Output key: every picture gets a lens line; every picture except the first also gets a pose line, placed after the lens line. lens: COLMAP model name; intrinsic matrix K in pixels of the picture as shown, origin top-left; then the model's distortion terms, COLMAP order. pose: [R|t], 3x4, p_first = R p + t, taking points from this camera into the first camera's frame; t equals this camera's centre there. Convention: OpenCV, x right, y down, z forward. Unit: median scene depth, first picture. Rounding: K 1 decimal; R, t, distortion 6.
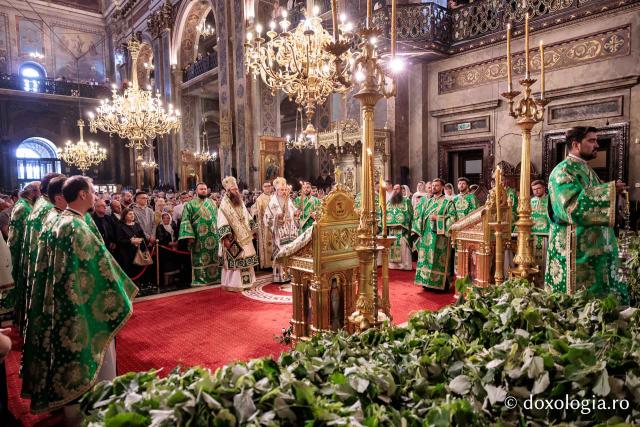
lens RADIAL K [[424.1, 0, 321.1], [0, 424.1, 215.3], [0, 0, 1]] dist [-0.000565, 0.002857]
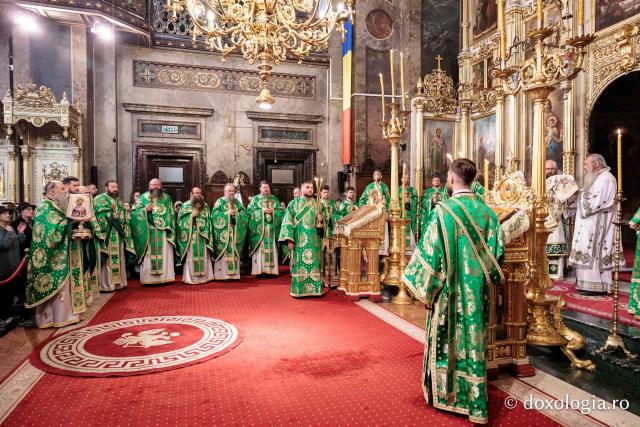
lens RADIAL K [[424.1, 0, 316.9], [0, 424.1, 217.2], [0, 0, 1]] dist [-0.000565, 0.002857]
pose [[0.407308, -0.003142, 0.913285, -0.343974], [0.053833, 0.998338, -0.020574, 0.013049], [-0.911703, 0.057545, 0.406801, 0.335553]]
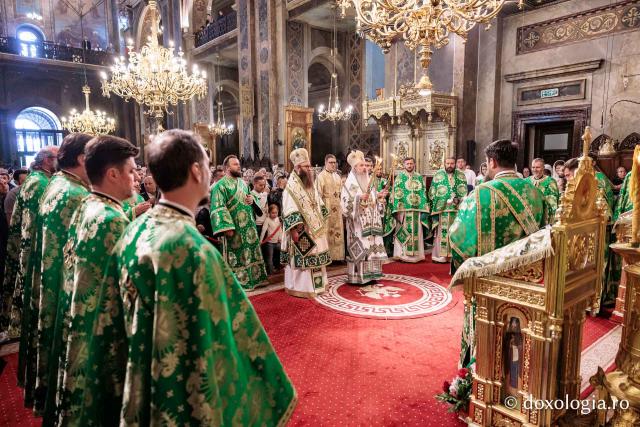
lens RADIAL K [[424.1, 0, 320.2], [0, 424.1, 214.4], [0, 0, 1]] dist [-0.000565, 0.002857]
pose [[0.999941, 0.010898, 0.000122, -0.108185], [-0.010890, 0.998600, 0.051756, -0.007706], [0.000442, -0.051754, 0.998660, 0.140344]]
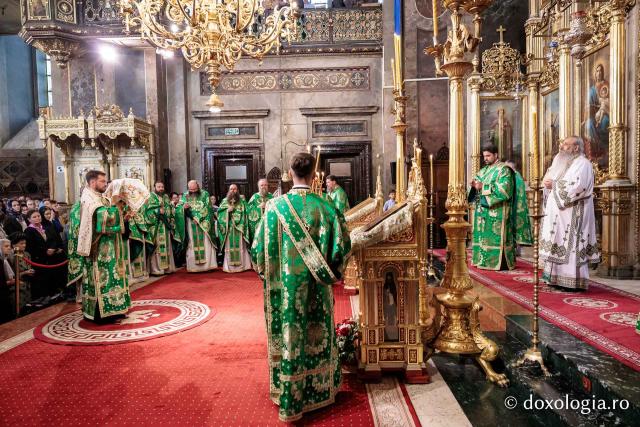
lens RADIAL K [[424.1, 0, 320.0], [0, 424.1, 218.5], [0, 0, 1]] dist [-0.000565, 0.002857]
pose [[0.673175, -0.029196, 0.738907, -0.250722], [0.059416, 0.998125, -0.014691, 0.020241], [-0.737092, 0.053793, 0.673648, 0.177814]]
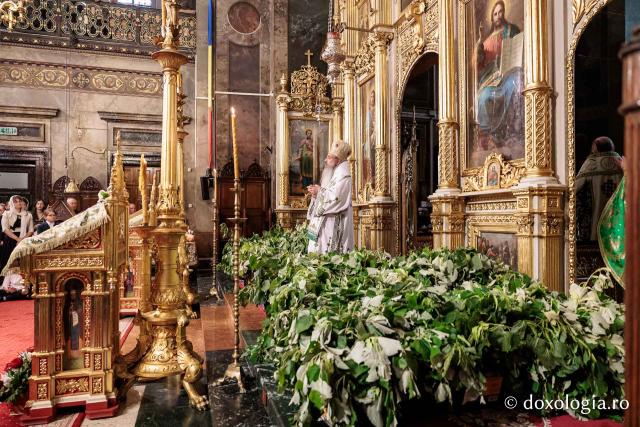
lens RADIAL K [[437.8, 0, 314.5], [0, 437.8, 217.4], [0, 0, 1]] dist [-0.006540, 0.011157]
pose [[0.403543, 0.024441, 0.914634, -0.186042], [0.058784, 0.996885, -0.052574, 0.036133], [-0.913070, 0.074982, 0.400849, 0.118619]]
